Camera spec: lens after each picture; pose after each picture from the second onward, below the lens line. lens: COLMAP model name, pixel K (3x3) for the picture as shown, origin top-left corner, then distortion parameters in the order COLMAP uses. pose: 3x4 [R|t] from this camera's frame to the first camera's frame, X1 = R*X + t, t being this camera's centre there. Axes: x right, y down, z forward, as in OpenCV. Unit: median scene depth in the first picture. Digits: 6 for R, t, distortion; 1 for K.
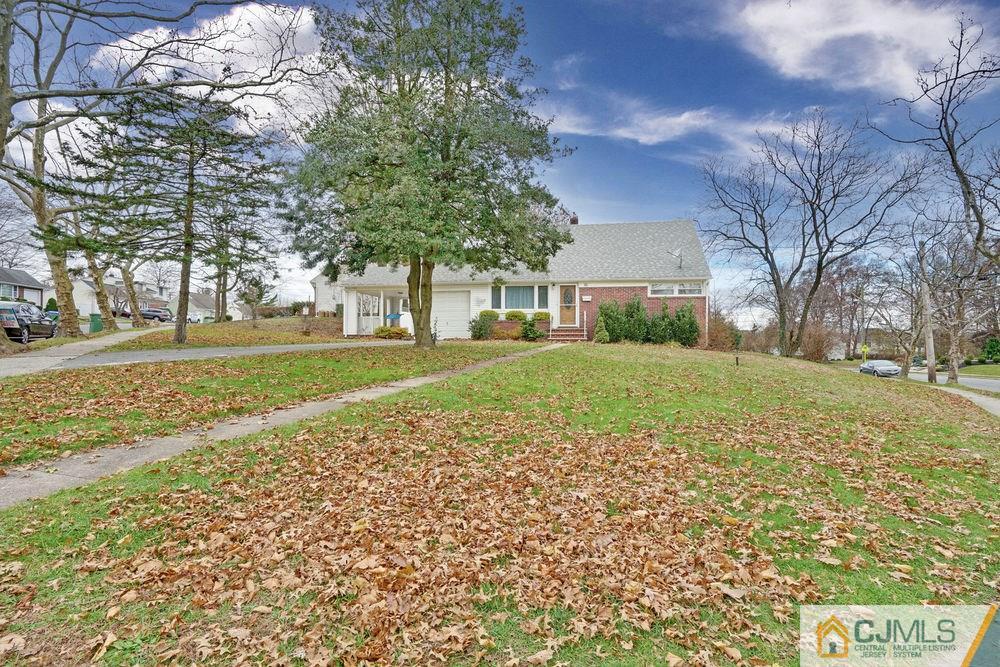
lens RADIAL K [[482.7, 0, 493.5], [0, 482.7, 331.5], [0, 0, 1]] dist [0.001512, 0.001538]
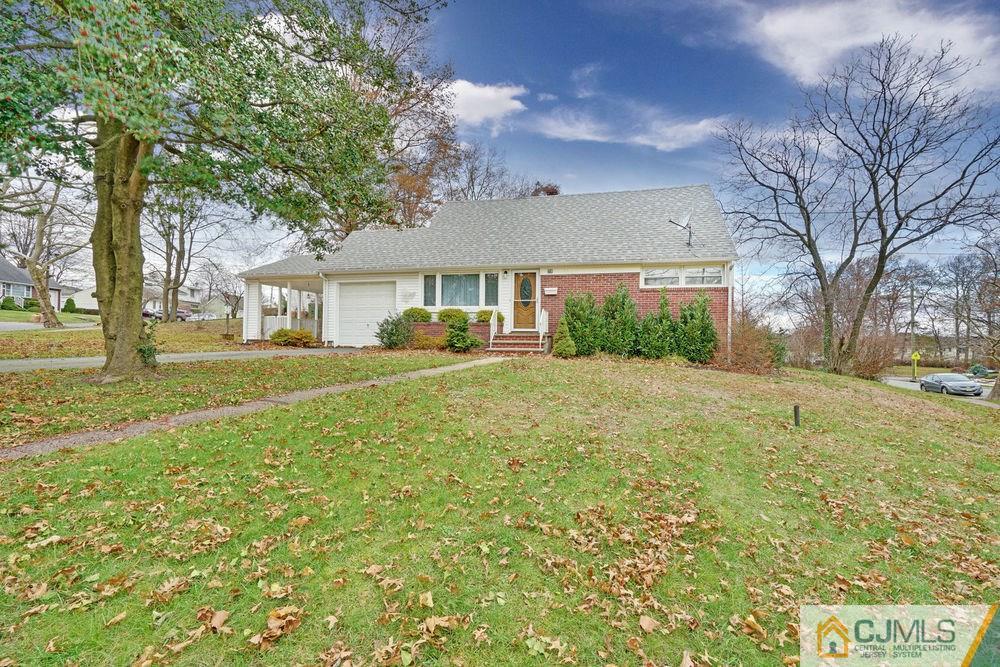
lens RADIAL K [[449.9, 0, 492.1], [0, 449.9, 327.4], [0, 0, 1]] dist [-0.003253, -0.001209]
pose [[0.998115, 0.005438, -0.061137, 0.132457], [-0.006029, 0.999937, -0.009493, -0.008179], [0.061081, 0.009844, 0.998084, 0.312120]]
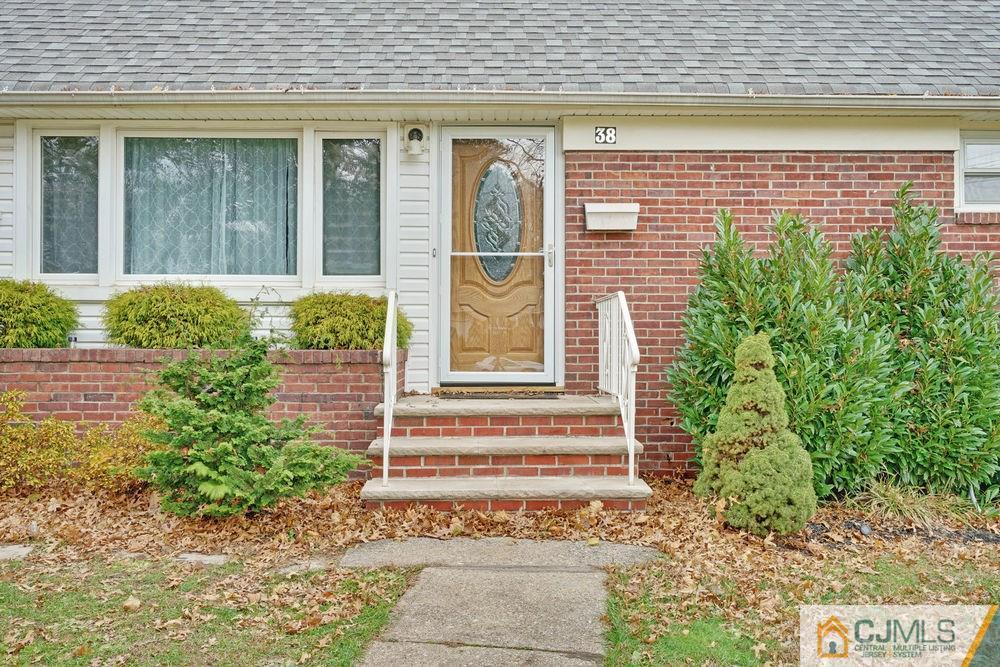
lens RADIAL K [[883.0, 0, 498.5], [0, 883.0, 330.9], [0, 0, 1]] dist [-0.003771, -0.005111]
pose [[0.976853, 0.000288, 0.213912, 0.079691], [-0.000189, 1.000000, -0.000484, -0.025133], [-0.213913, 0.000432, 0.976853, 0.632848]]
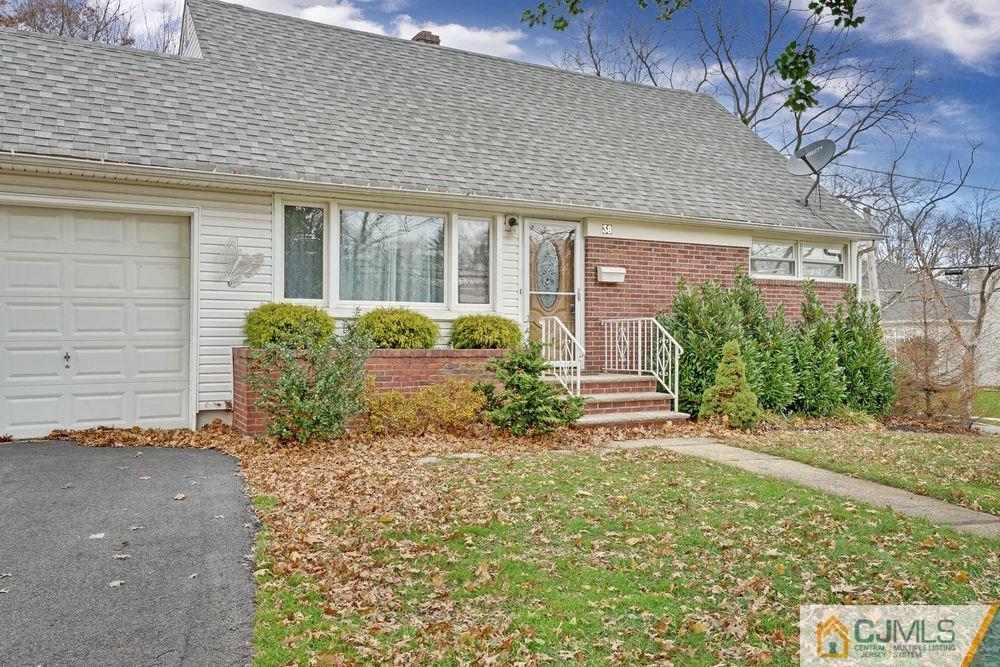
lens RADIAL K [[835.9, 0, 499.5], [0, 835.9, 336.1], [0, 0, 1]] dist [-0.002099, -0.001583]
pose [[0.760013, -0.001000, 0.649907, -0.181483], [-0.003818, 0.999975, 0.006003, -0.028679], [-0.649897, -0.007044, 0.759990, 0.575281]]
